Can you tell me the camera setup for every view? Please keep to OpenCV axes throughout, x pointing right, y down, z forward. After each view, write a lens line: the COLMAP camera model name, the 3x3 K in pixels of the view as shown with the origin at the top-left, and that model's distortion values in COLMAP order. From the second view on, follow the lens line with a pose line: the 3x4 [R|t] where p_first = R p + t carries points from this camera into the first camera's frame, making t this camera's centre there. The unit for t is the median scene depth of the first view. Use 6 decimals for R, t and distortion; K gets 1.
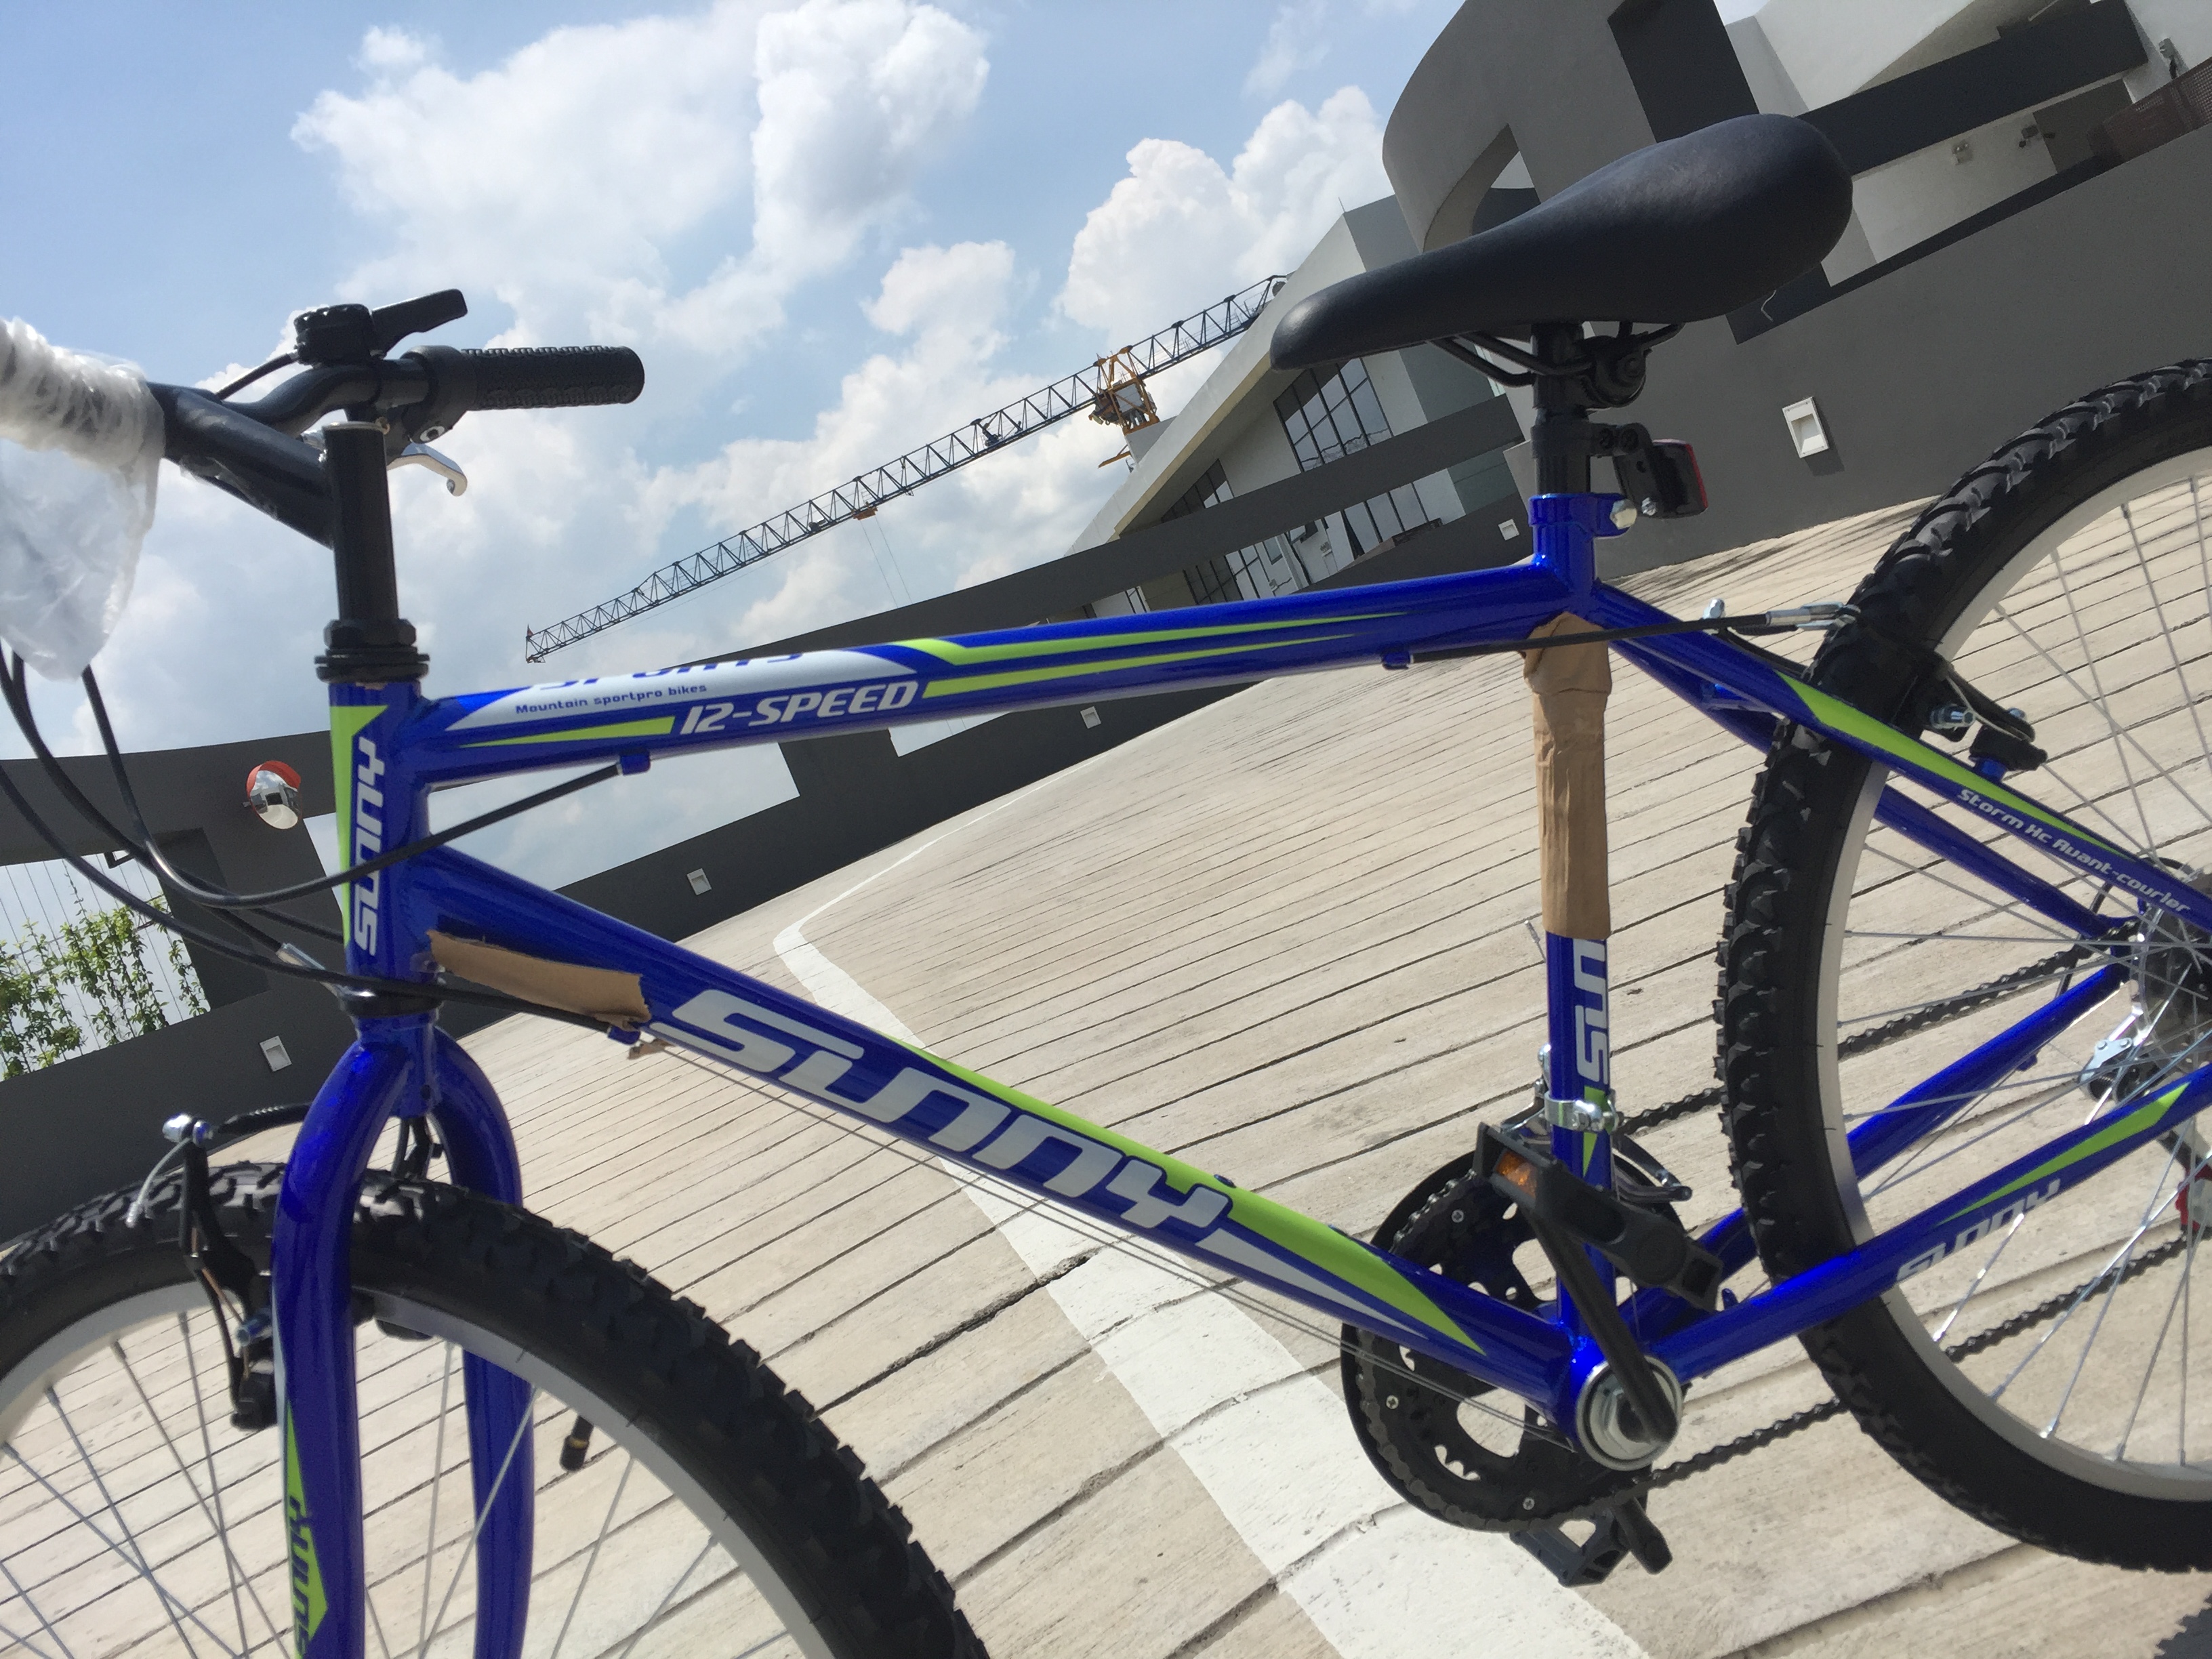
lens RADIAL K [[1845.0, 0, 1081.7], [0, 1845.0, 791.5], [0, 0, 1]] dist [0.052799, -0.110742]
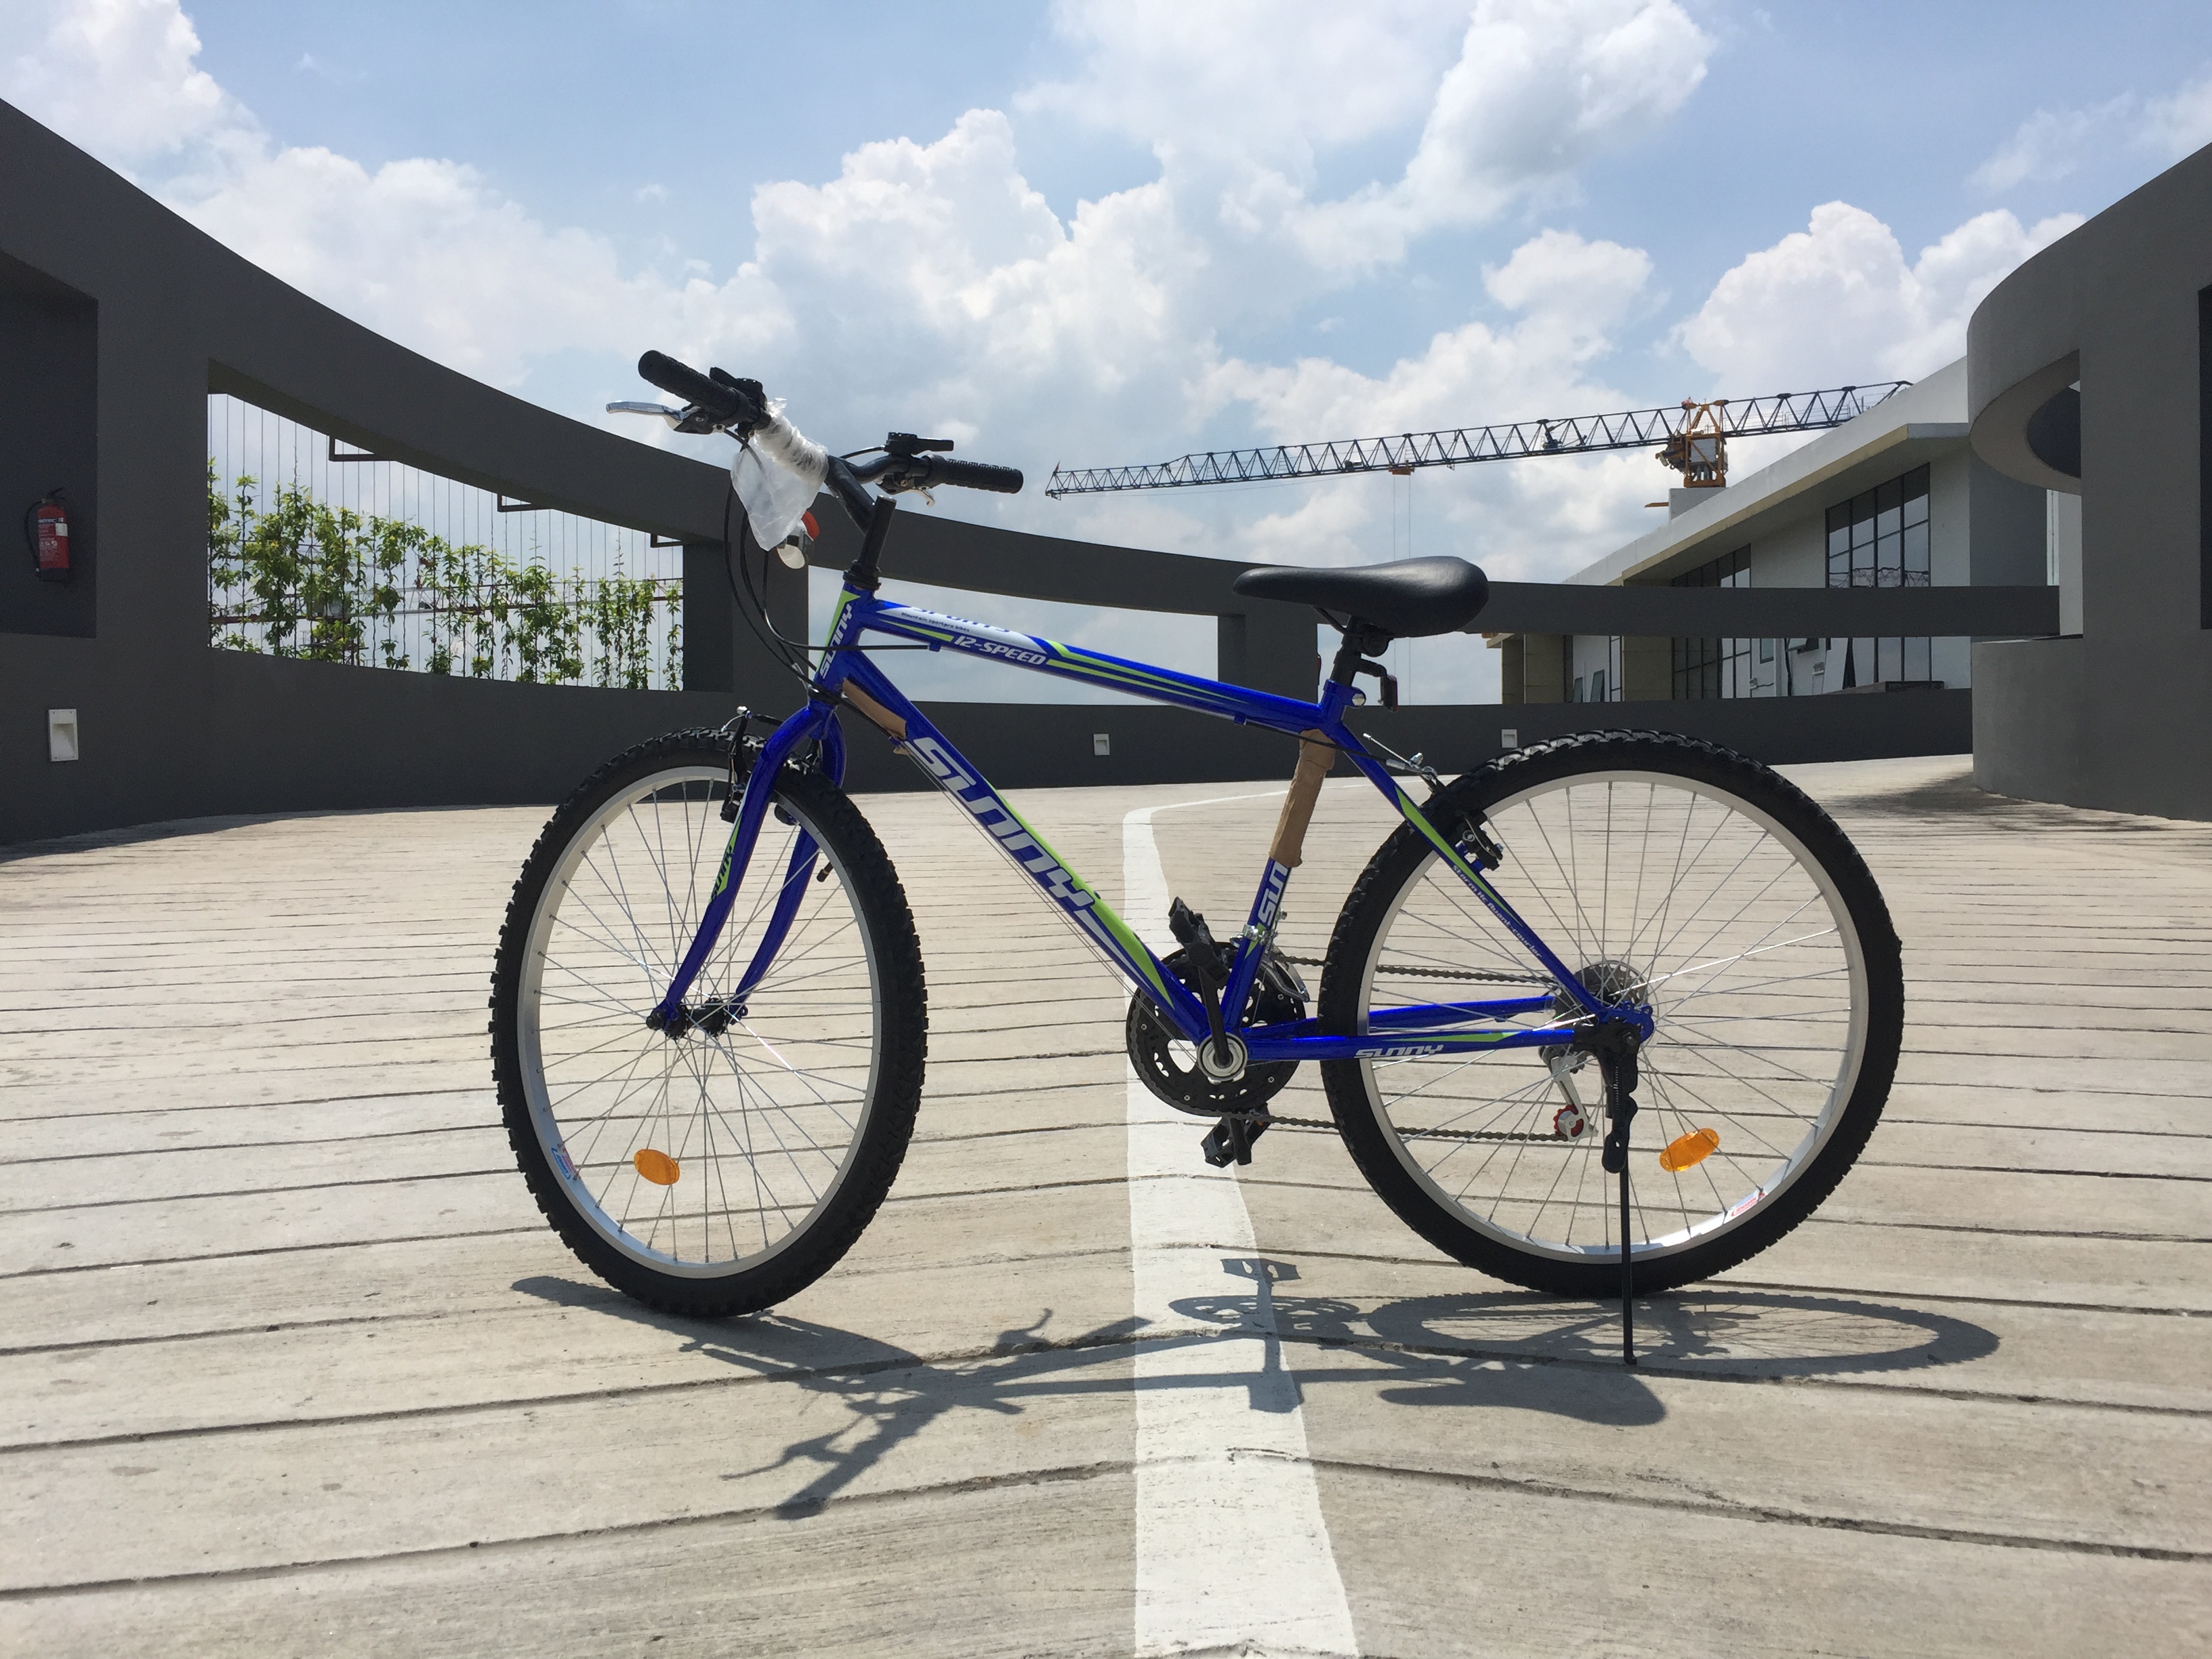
lens RADIAL K [[1779.0, 0, 1104.1], [0, 1779.0, 781.8], [0, 0, 1]] dist [0.010900, -0.002742]
pose [[0.905485, 0.375444, -0.197836, 0.300017], [-0.369583, 0.926764, 0.067210, -0.052897], [0.208581, 0.012260, 0.977928, -0.779571]]
